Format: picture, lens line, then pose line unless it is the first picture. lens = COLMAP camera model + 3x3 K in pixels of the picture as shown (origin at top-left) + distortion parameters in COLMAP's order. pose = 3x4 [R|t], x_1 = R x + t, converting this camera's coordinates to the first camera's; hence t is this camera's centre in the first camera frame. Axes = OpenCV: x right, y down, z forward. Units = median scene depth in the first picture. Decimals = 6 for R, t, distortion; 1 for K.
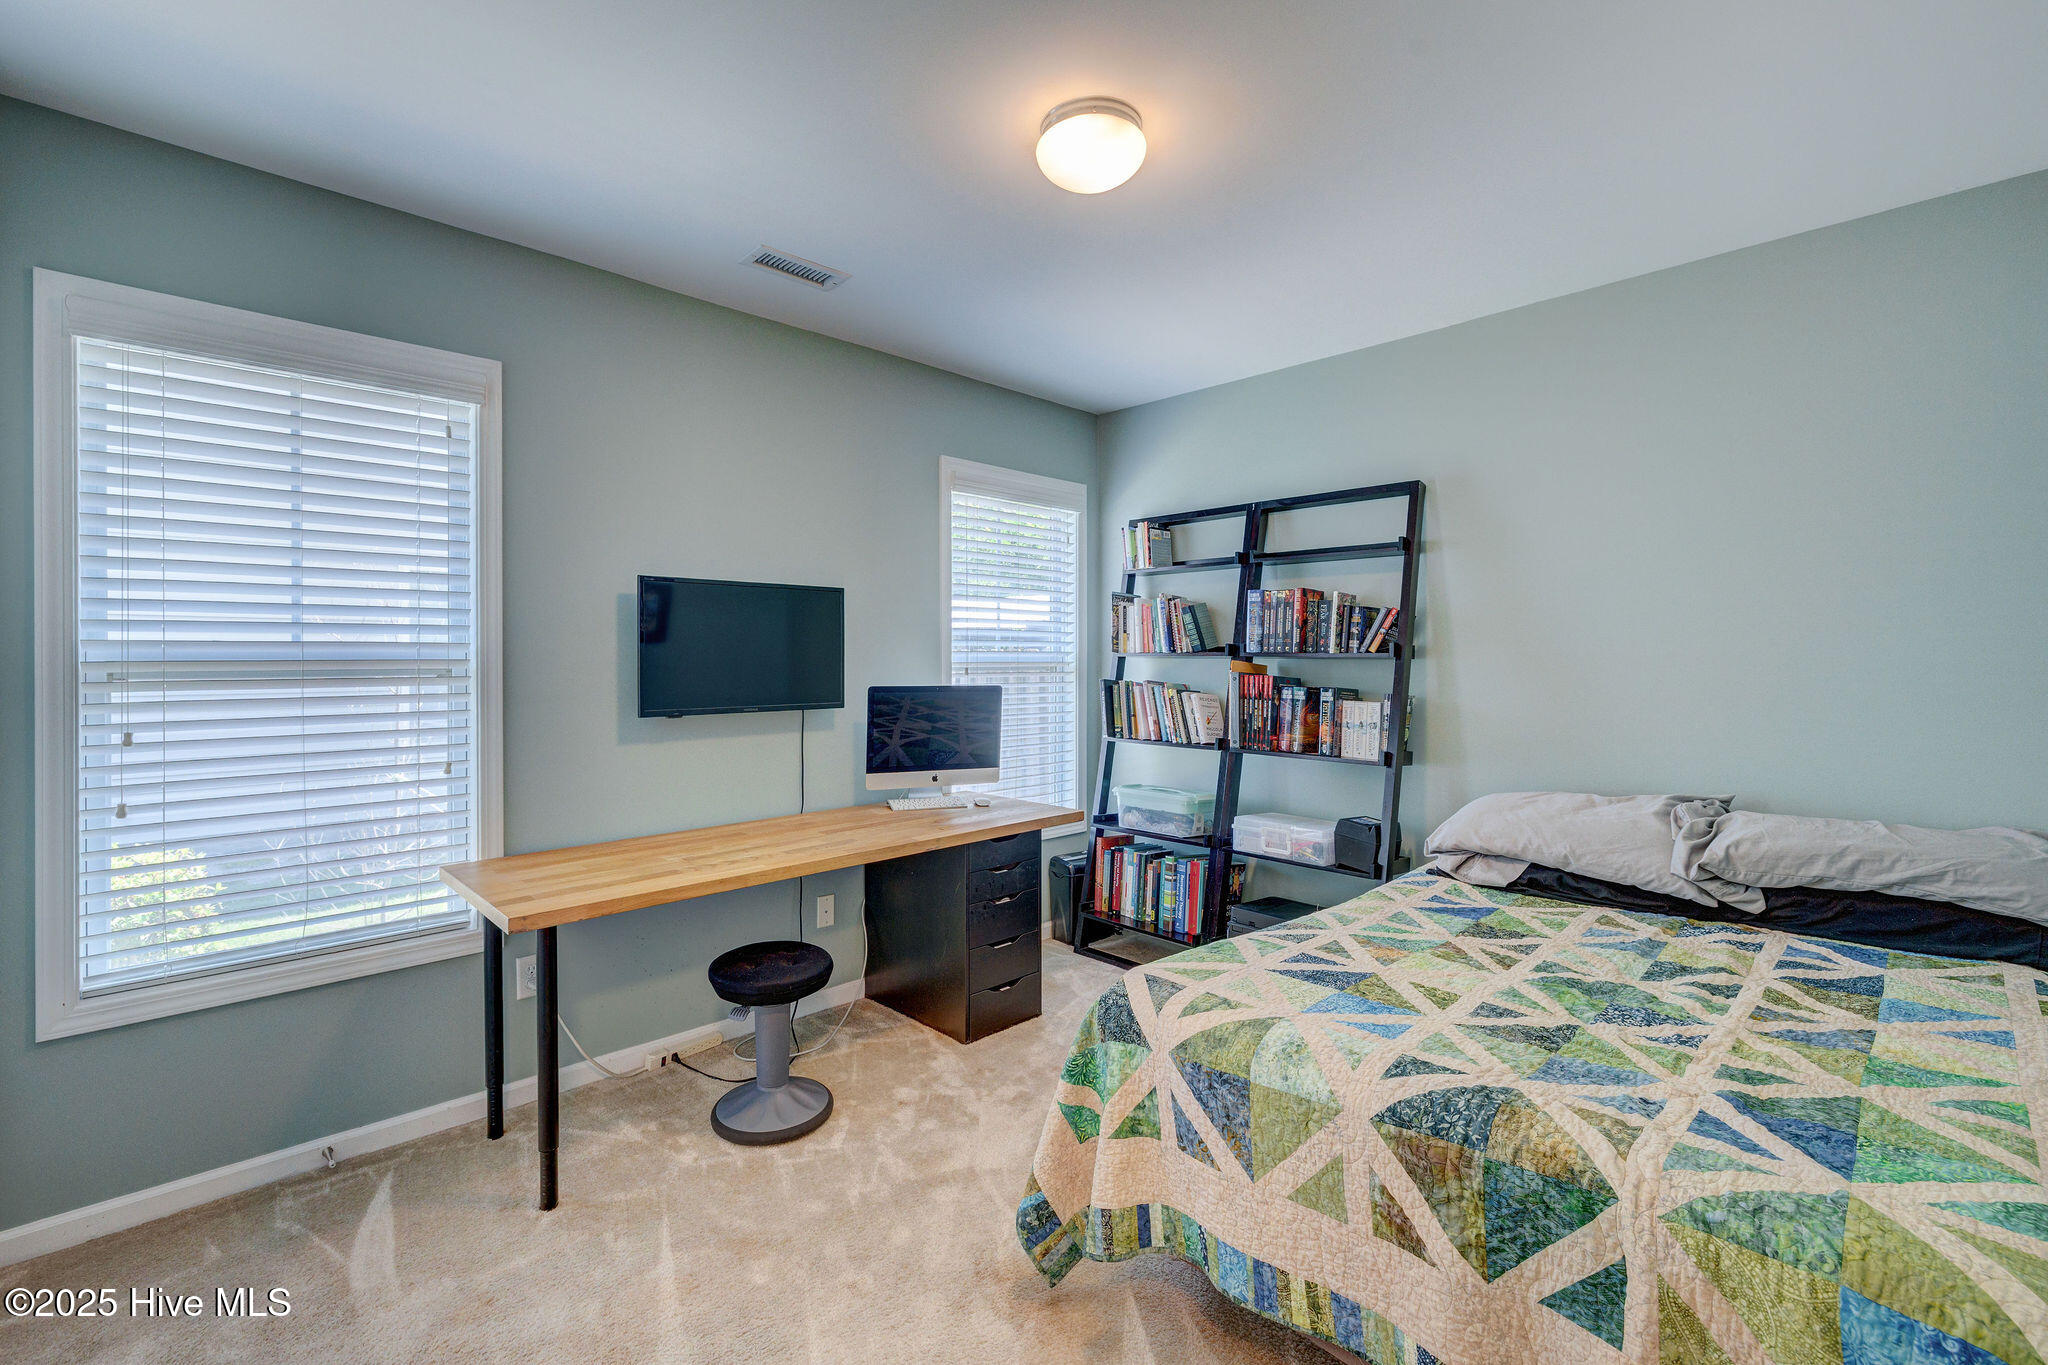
lens RADIAL K [[872.6, 0, 998.6], [0, 872.6, 660.7], [0, 0, 1]] dist [-0.001443, -0.000223]
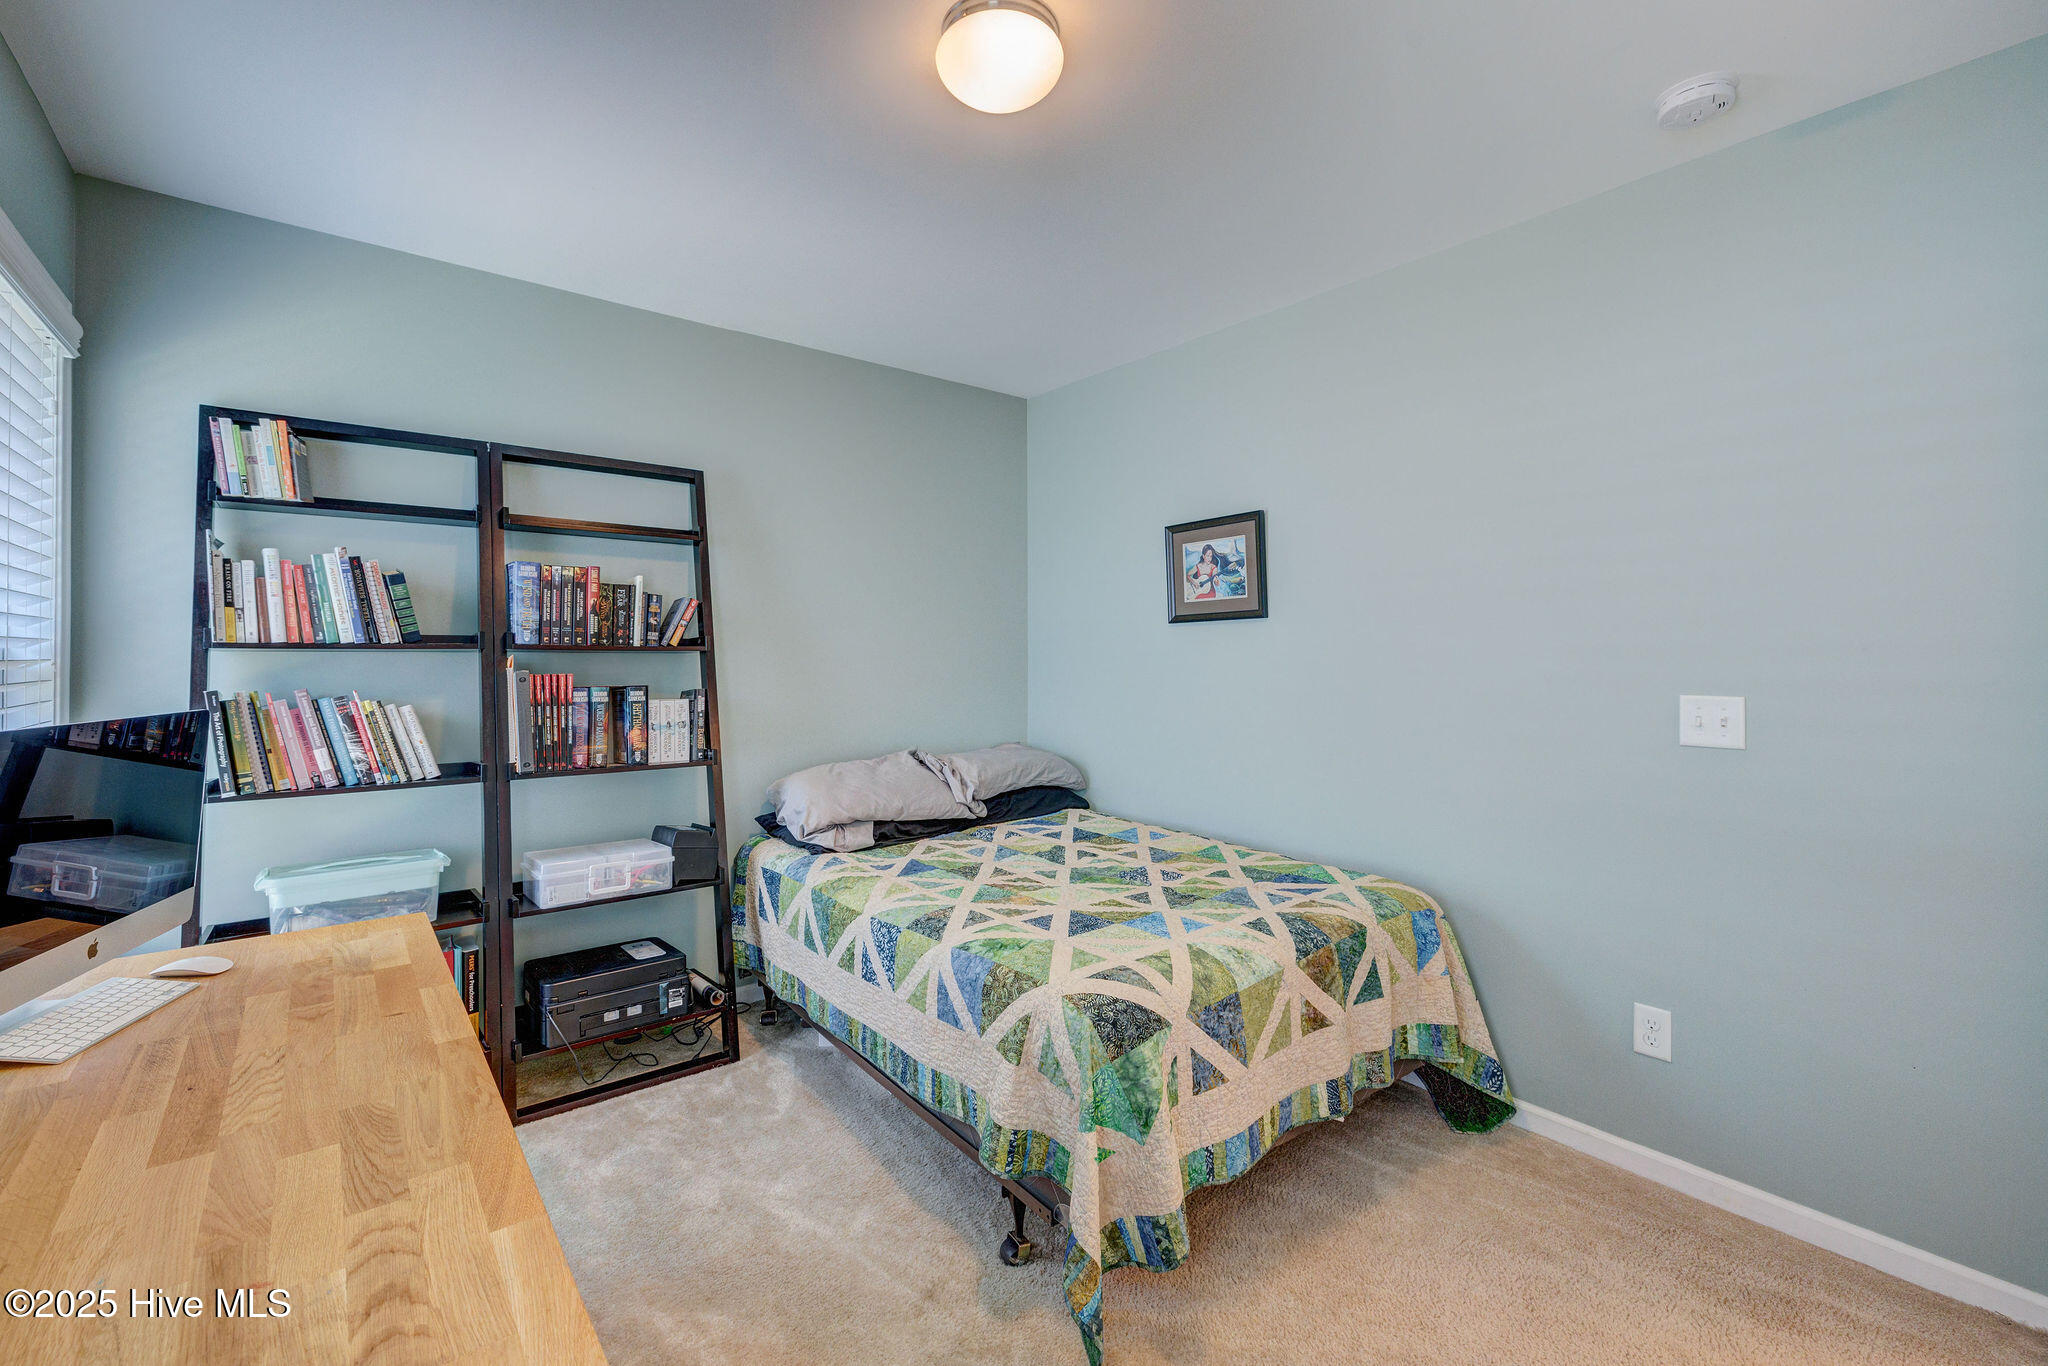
lens RADIAL K [[860.8, 0, 1001.9], [0, 860.8, 652.8], [0, 0, 1]] dist [-0.003209, -0.000276]
pose [[0.089705, -0.001119, 0.995968, -0.633732], [0.002070, 0.999997, 0.000937, -0.003380], [-0.995966, 0.001978, 0.089707, 0.803032]]
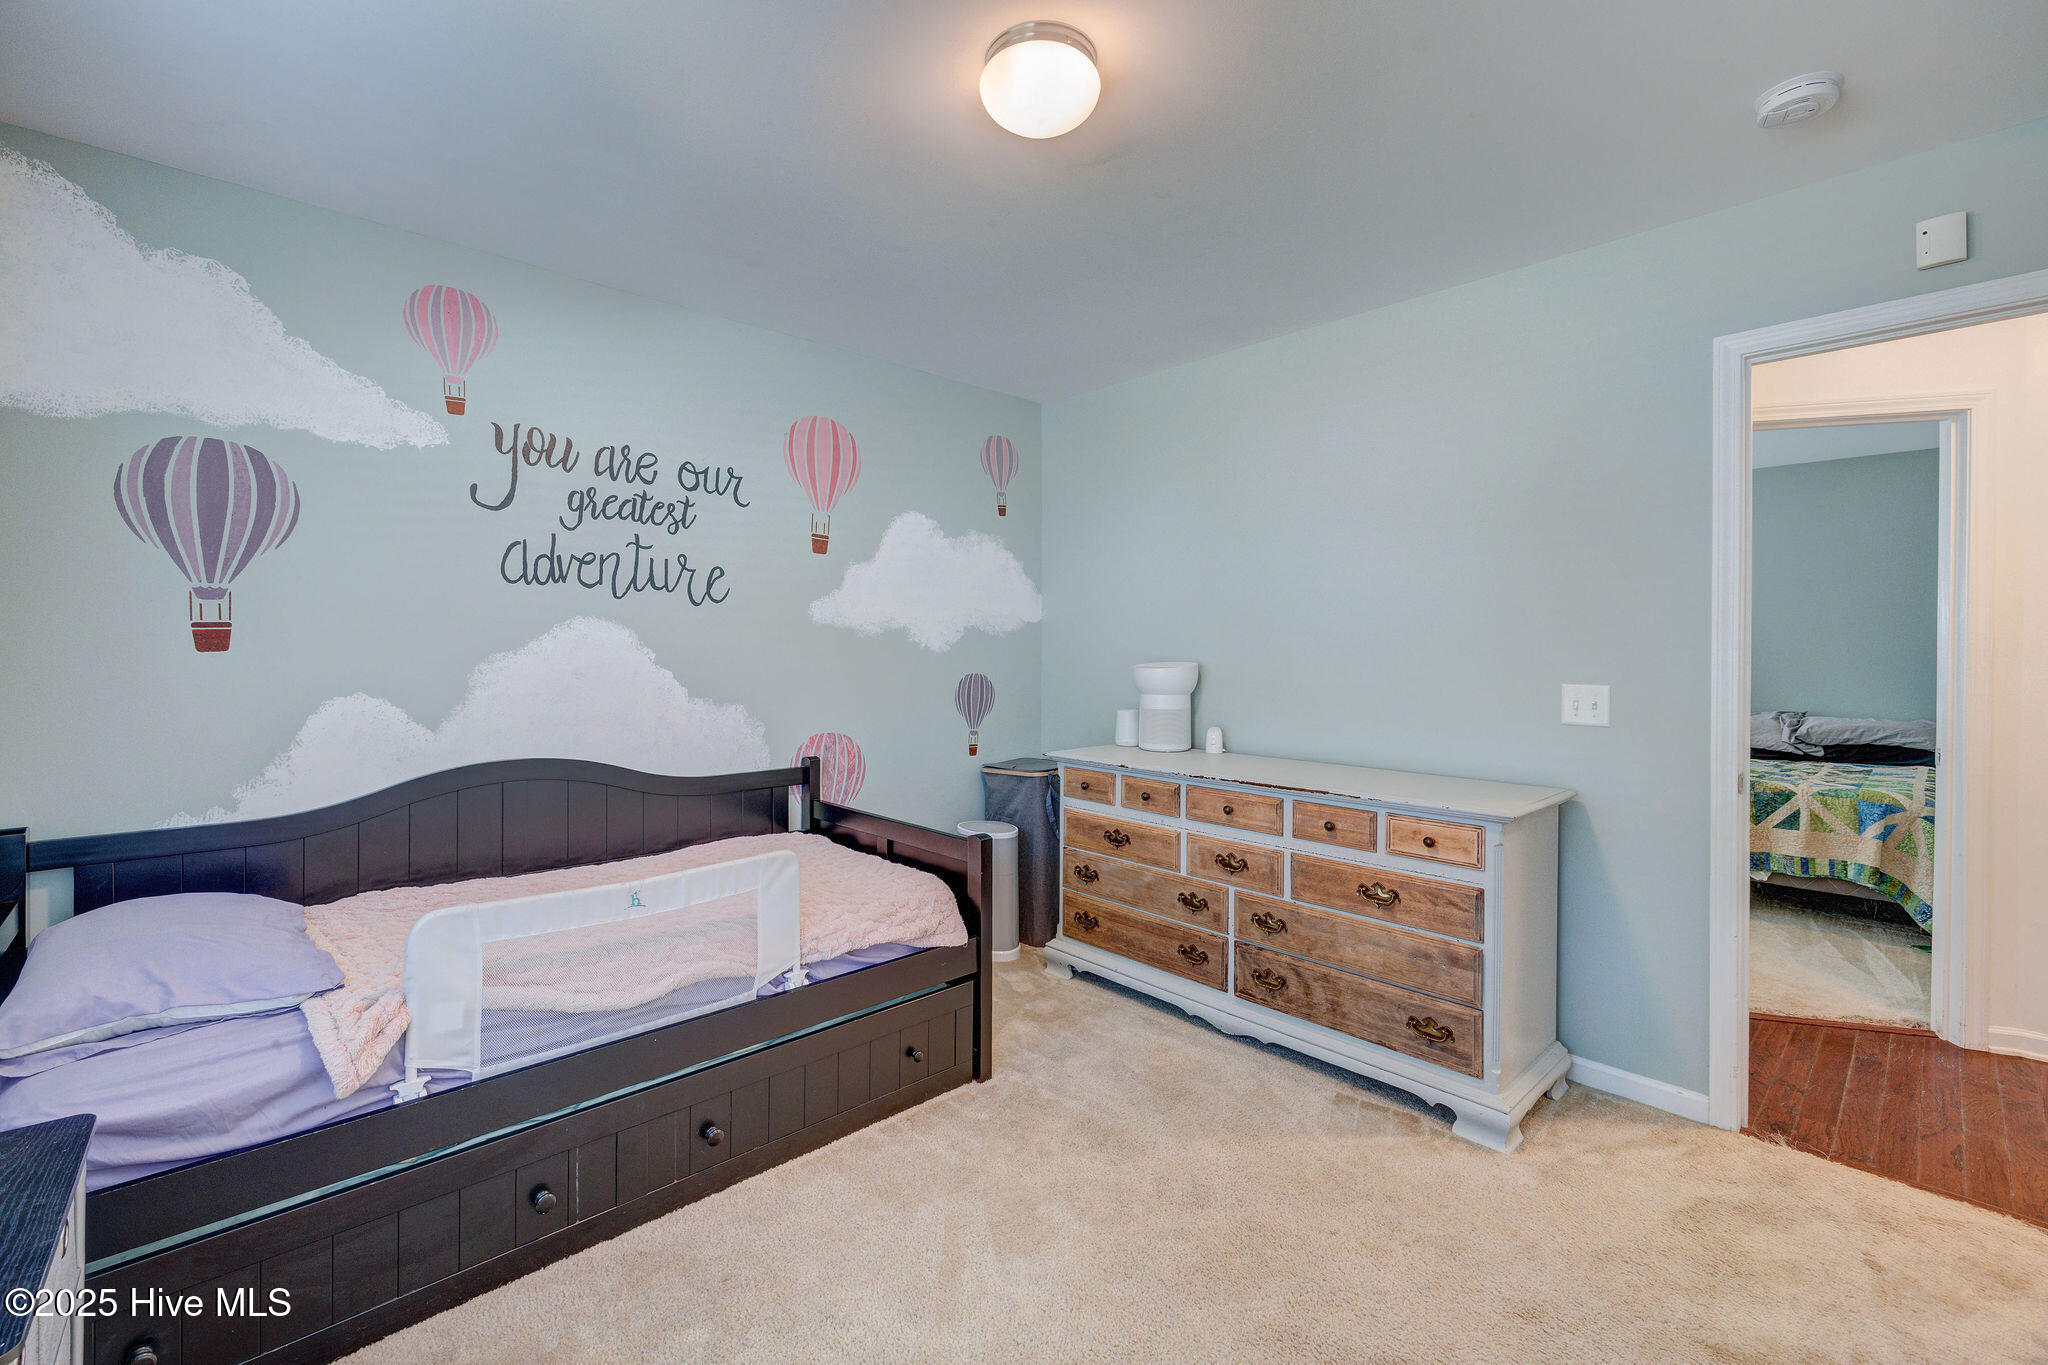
lens RADIAL K [[860.8, 0, 1001.9], [0, 860.8, 652.3], [0, 0, 1]] dist [-0.003209, -0.000276]
pose [[0.999934, 0.001285, -0.011440, -1.283599], [-0.001319, 0.999995, -0.002996, 0.016077], [0.011436, 0.003011, 0.999930, -1.312994]]
